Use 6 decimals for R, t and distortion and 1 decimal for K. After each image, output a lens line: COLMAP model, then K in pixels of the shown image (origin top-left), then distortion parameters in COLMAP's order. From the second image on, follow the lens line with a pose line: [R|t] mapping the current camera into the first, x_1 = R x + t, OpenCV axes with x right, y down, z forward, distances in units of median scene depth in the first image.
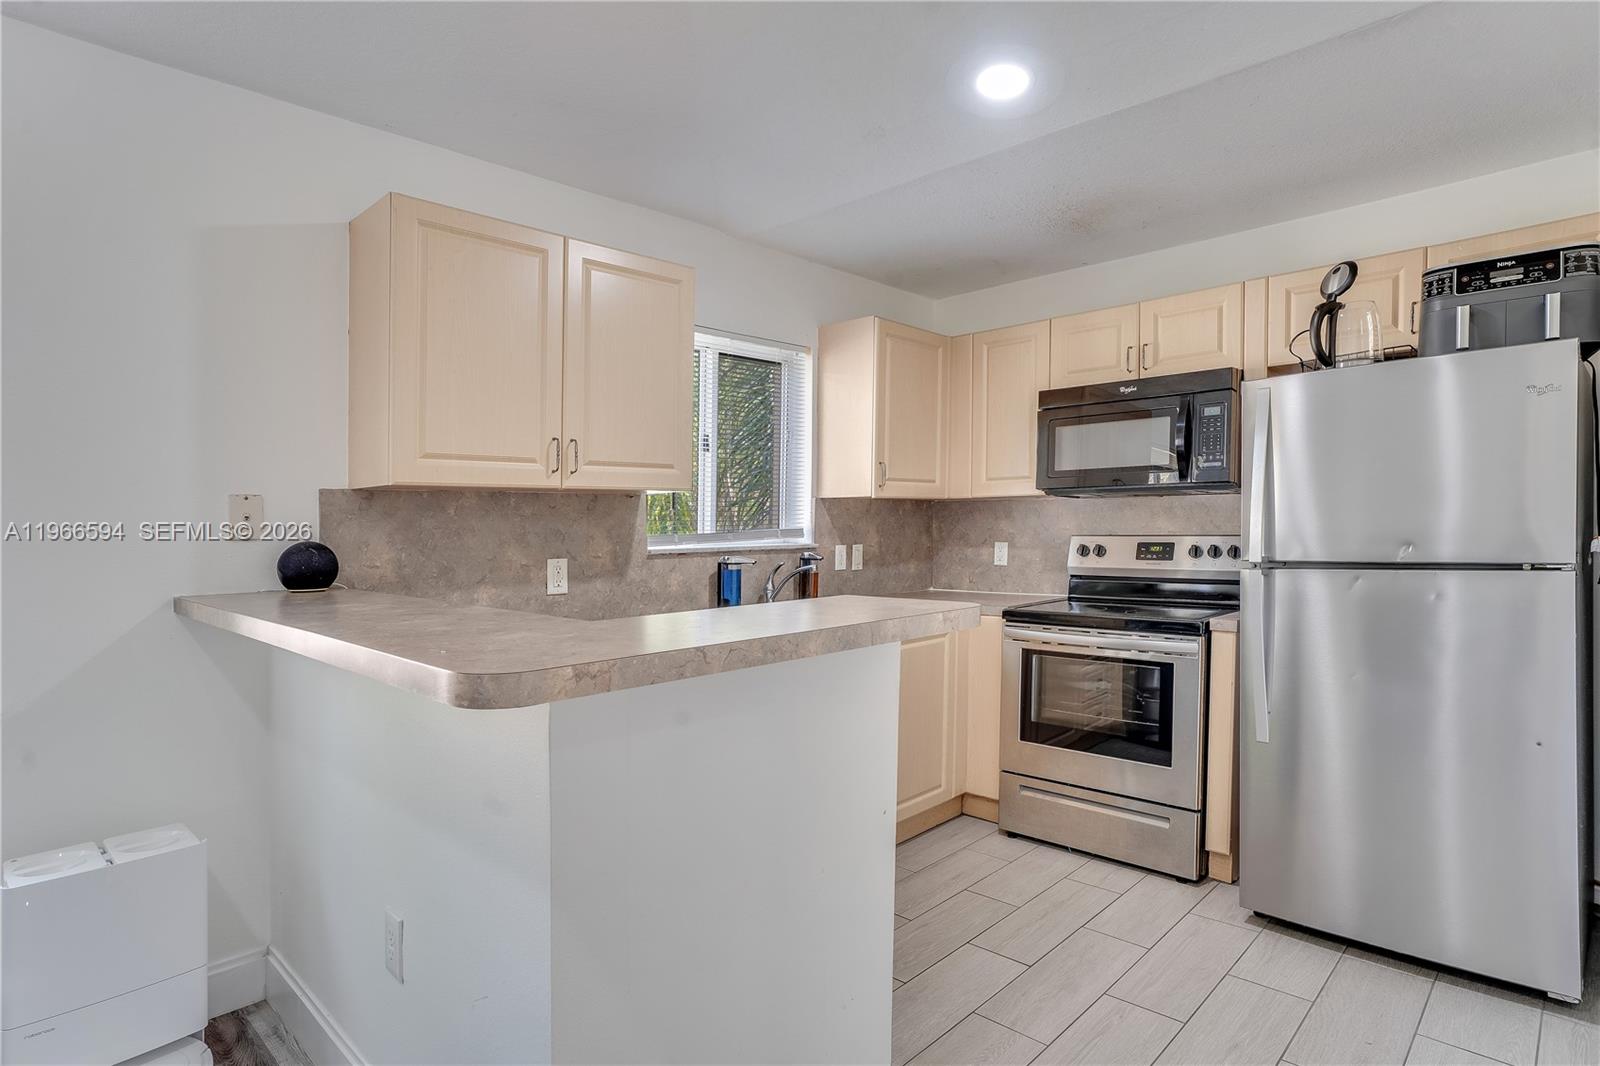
lens RADIAL K [[816.3, 0, 804.8], [0, 816.3, 541.8], [0, 0, 1]] dist [-0.005146, 0.003109]
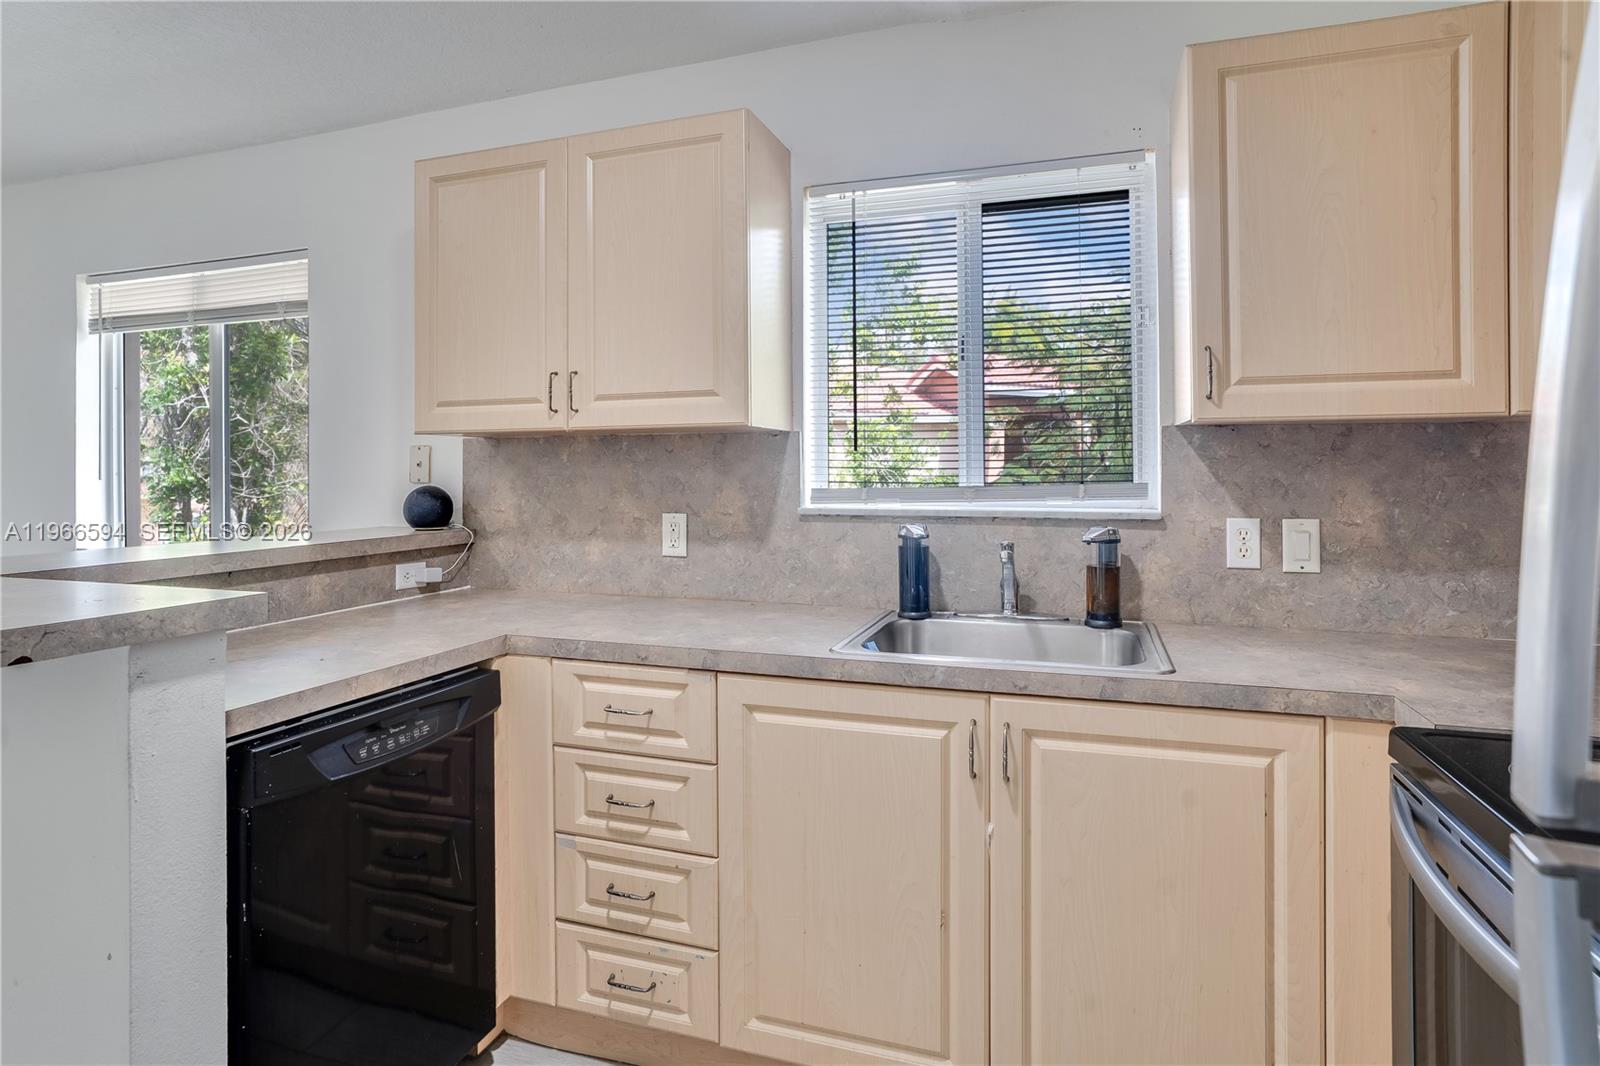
lens RADIAL K [[876.6, 0, 796.9], [0, 876.6, 461.1], [0, 0, 1]] dist [-0.020666, 0.002344]
pose [[0.453036, -0.001358, -0.891491, 0.453559], [-0.024945, 0.999588, -0.014200, -0.019077], [0.891143, 0.028671, 0.452816, 0.588952]]
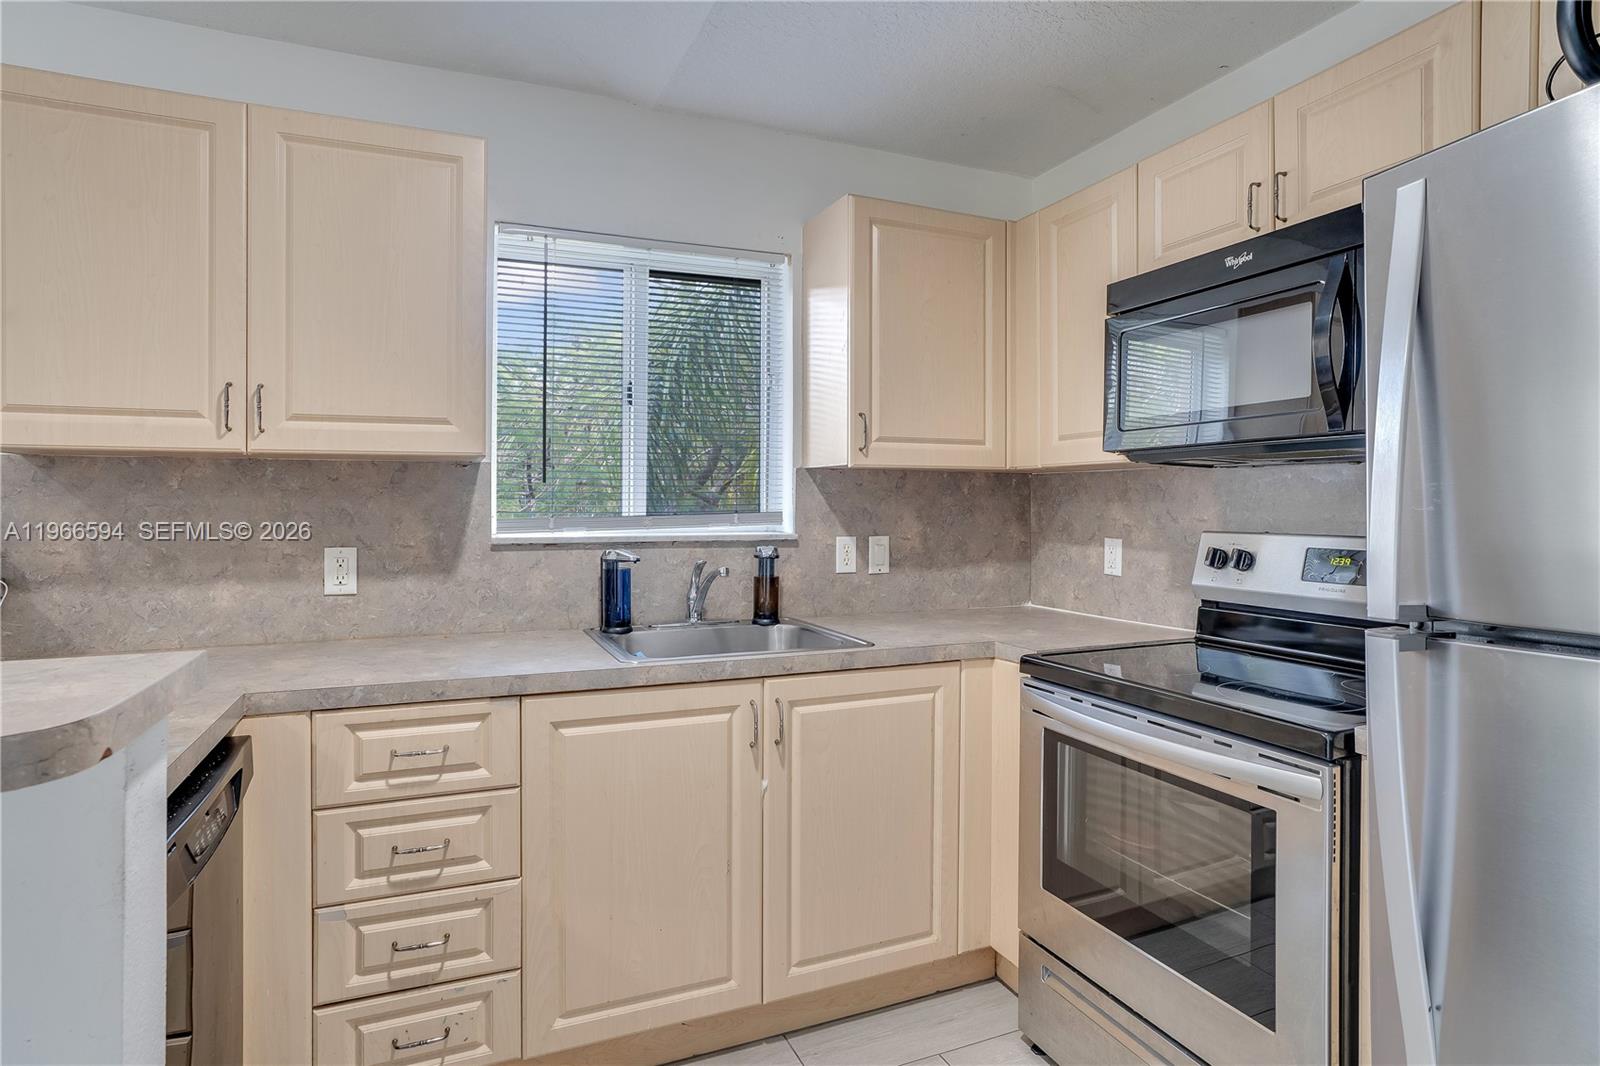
lens RADIAL K [[851.9, 0, 793.4], [0, 851.9, 494.9], [0, 0, 1]] dist [-0.006970, 0.008501]
pose [[0.924288, 0.009163, -0.381586, 0.318555], [-0.020735, 0.999441, -0.026224, -0.013354], [0.381132, 0.032151, 0.923961, 0.360022]]
